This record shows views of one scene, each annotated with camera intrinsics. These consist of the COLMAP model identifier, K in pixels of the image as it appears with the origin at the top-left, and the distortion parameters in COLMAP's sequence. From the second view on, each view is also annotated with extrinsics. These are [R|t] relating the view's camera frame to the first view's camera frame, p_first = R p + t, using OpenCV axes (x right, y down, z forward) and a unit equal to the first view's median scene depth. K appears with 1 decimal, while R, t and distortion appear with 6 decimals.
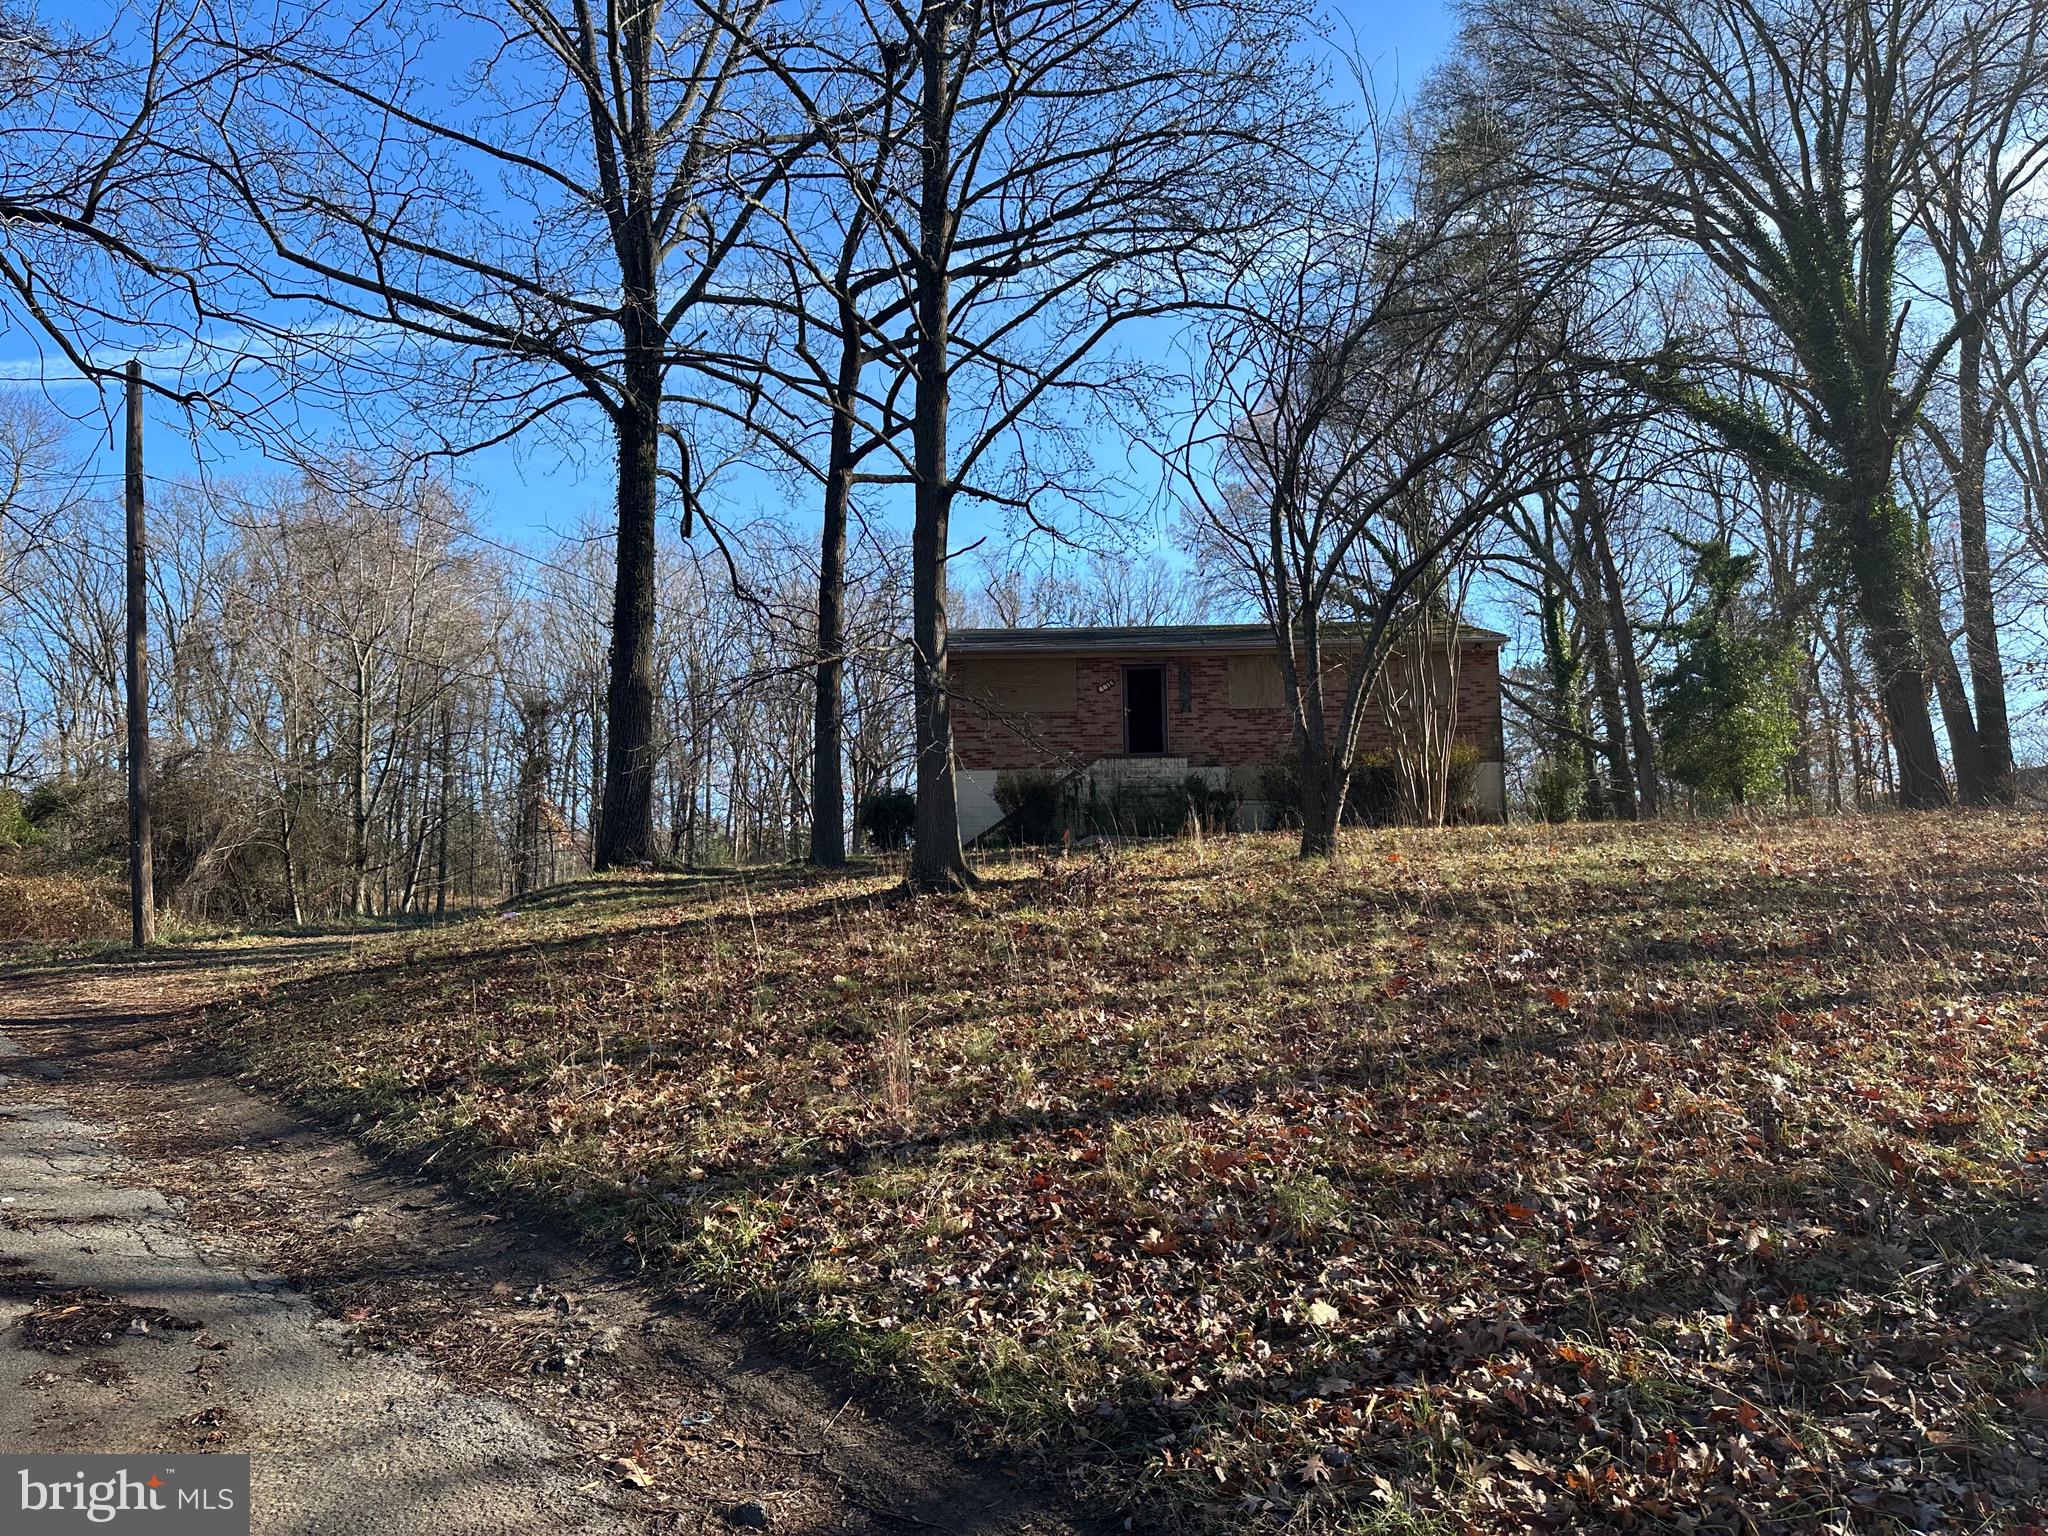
lens RADIAL K [[1444.2, 0, 1050.8], [0, 1444.2, 769.5], [0, 0, 1]] dist [0.182649, -0.357595]
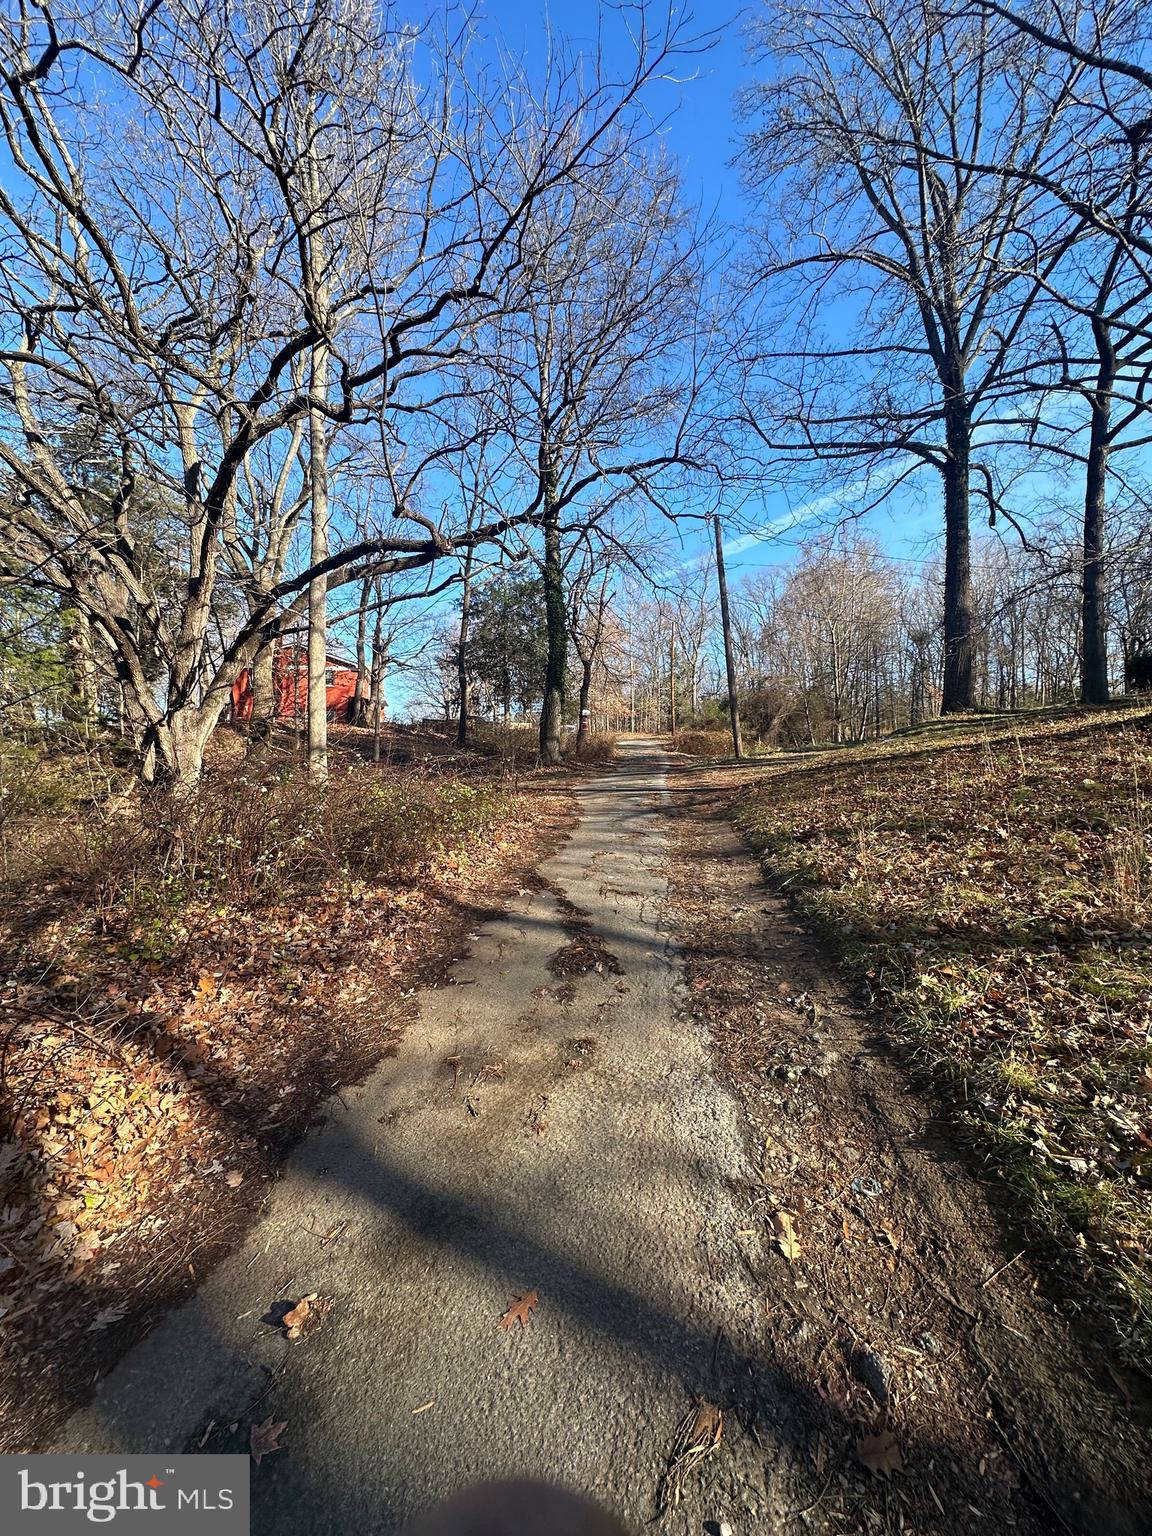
lens RADIAL K [[604.5, 0, 584.2], [0, 604.5, 765.7], [0, 0, 1]] dist [-0.005515, -0.000162]
pose [[0.640030, -0.001612, -0.768348, -0.007366], [0.111553, 0.989597, 0.090847, 0.019177], [0.760209, -0.143856, 0.633552, 0.248460]]
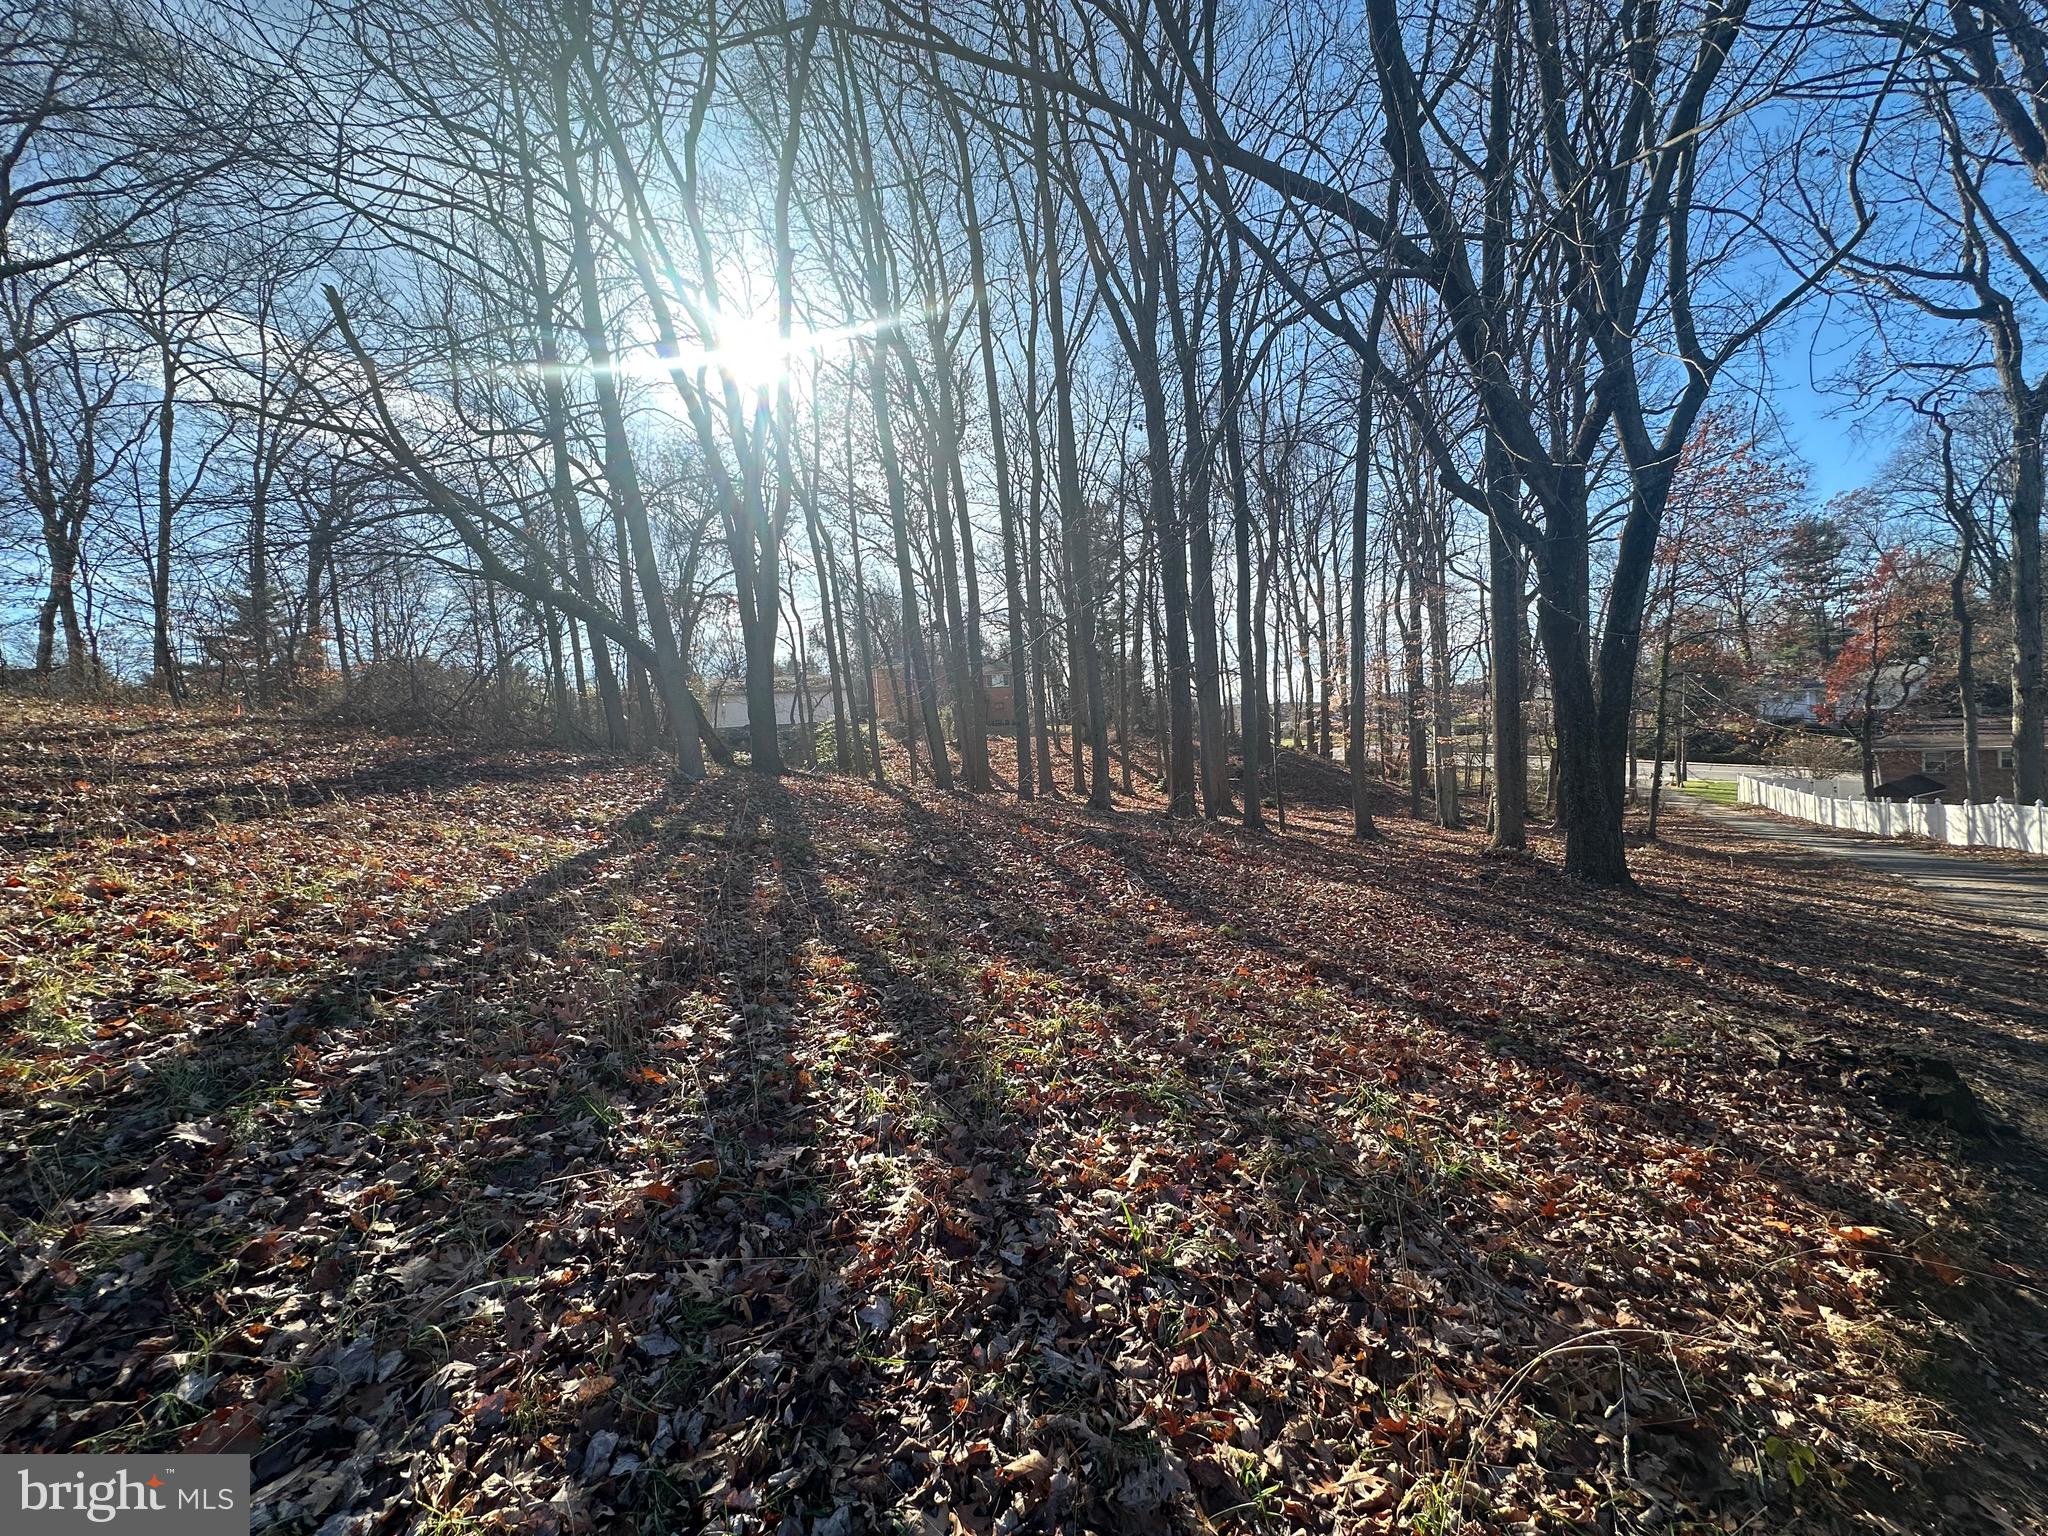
lens RADIAL K [[815.2, 0, 1023.9], [0, 815.2, 766.3], [0, 0, 1]] dist [-0.004164, 0.001285]
pose [[0.076772, -0.010813, 0.996990, 0.124358], [-0.077377, 0.996861, 0.016770, 0.025297], [-0.994042, -0.078432, 0.075695, 0.235033]]
